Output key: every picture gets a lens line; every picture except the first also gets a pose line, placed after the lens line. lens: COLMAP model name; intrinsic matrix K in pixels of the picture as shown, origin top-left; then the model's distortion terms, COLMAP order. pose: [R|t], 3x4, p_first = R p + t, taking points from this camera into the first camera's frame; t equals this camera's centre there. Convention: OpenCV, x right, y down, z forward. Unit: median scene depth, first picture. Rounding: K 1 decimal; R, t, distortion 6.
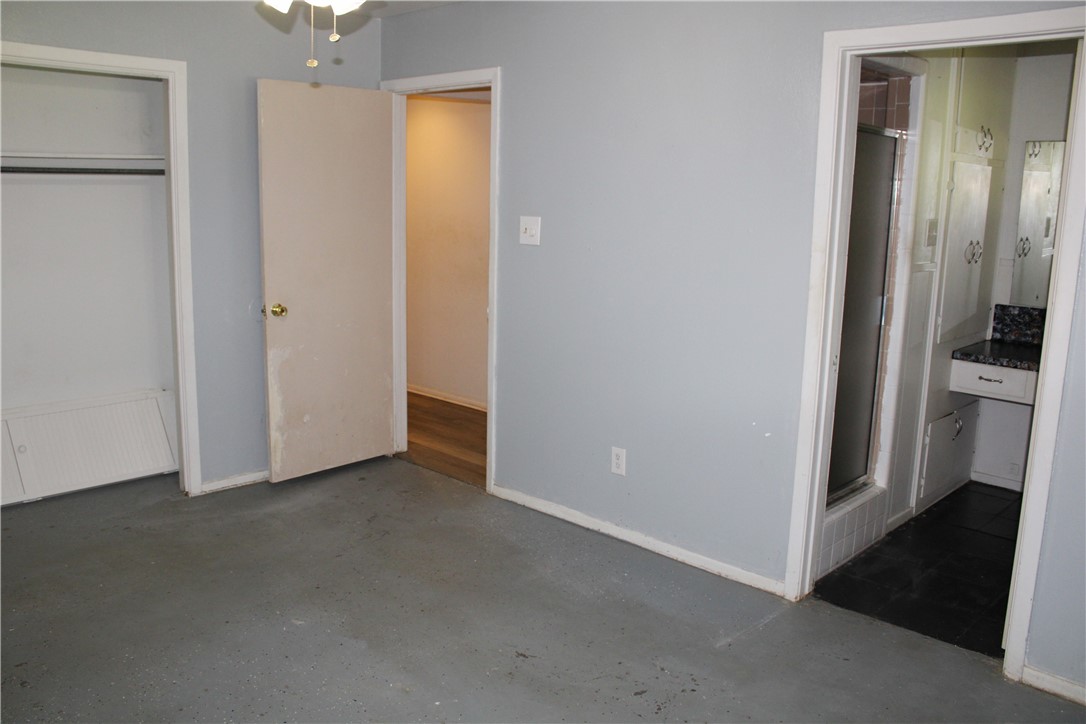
lens RADIAL K [[900.4, 0, 542.8], [0, 900.4, 362.3], [0, 0, 1]] dist [-0.112612, 0.071543]
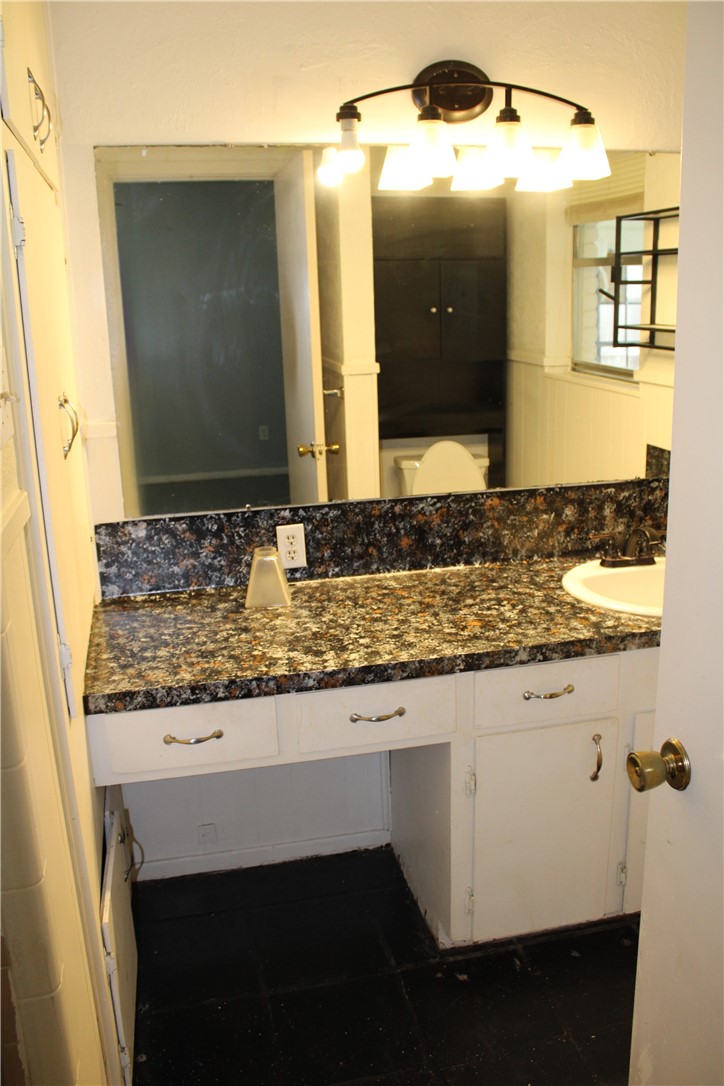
lens RADIAL K [[900.4, 0, 361.4], [0, 900.4, 541.8], [0, 0, 1]] dist [-0.112612, 0.071543]
pose [[0.529982, -0.260100, 0.807135, 0.224783], [0.196448, 0.963566, 0.181518, -0.114481], [-0.824941, 0.062358, 0.561769, 0.644204]]
